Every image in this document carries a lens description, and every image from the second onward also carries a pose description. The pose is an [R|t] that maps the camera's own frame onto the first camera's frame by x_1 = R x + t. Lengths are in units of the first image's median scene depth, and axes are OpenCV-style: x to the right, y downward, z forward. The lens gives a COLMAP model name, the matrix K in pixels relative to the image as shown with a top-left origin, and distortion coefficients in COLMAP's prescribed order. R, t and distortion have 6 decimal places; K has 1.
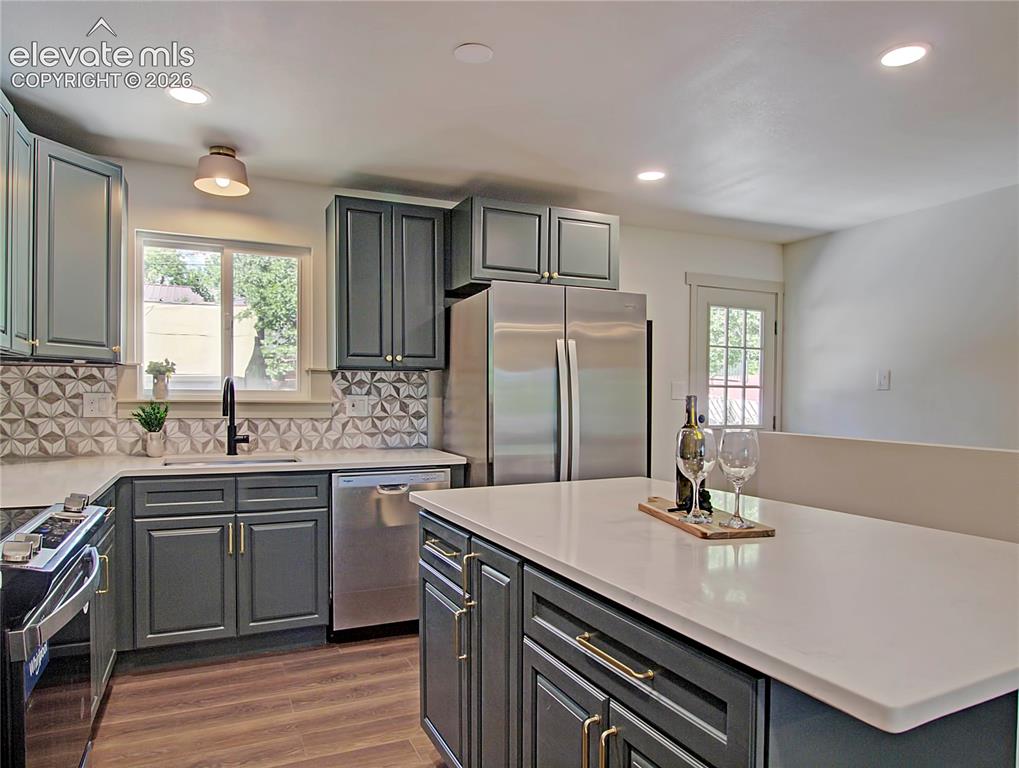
lens RADIAL K [[668.5, 0, 511.5], [0, 668.5, 414.5], [0, 0, 1]] dist [-0.017131, -0.004293]
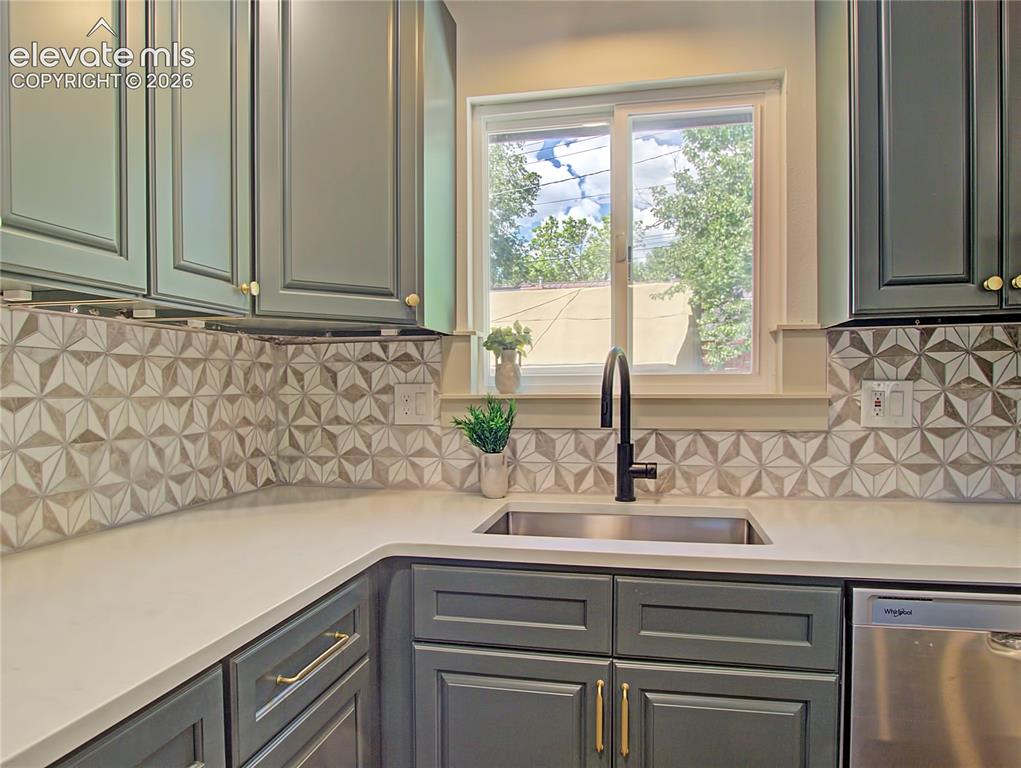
lens RADIAL K [[669.8, 0, 506.1], [0, 669.8, 412.1], [0, 0, 1]] dist [-0.017131, -0.004293]
pose [[0.798918, 0.007142, -0.601398, -0.184371], [-0.002969, 0.999964, 0.007932, -0.011648], [0.601433, -0.004552, 0.798910, 0.537982]]
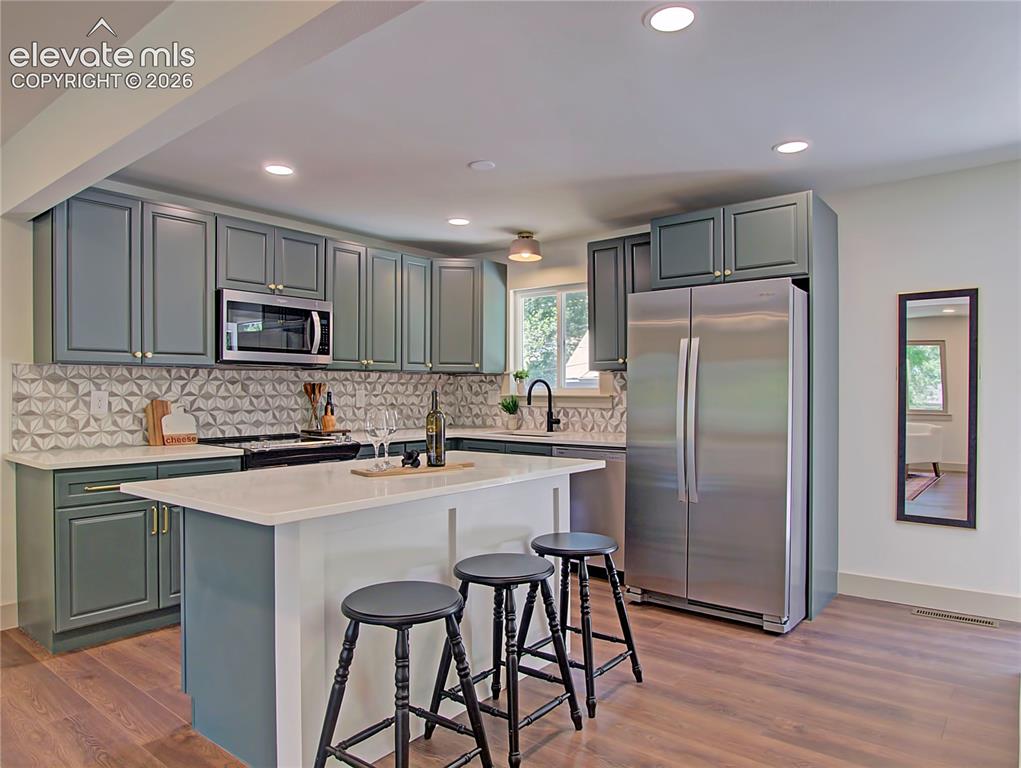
lens RADIAL K [[669.8, 0, 514.3], [0, 669.8, 386.6], [0, 0, 1]] dist [-0.017131, -0.004293]
pose [[0.440779, -0.013977, -0.897507, 0.893589], [-0.019432, 0.999496, -0.025108, -0.000669], [0.897405, 0.028508, 0.440286, 0.275276]]
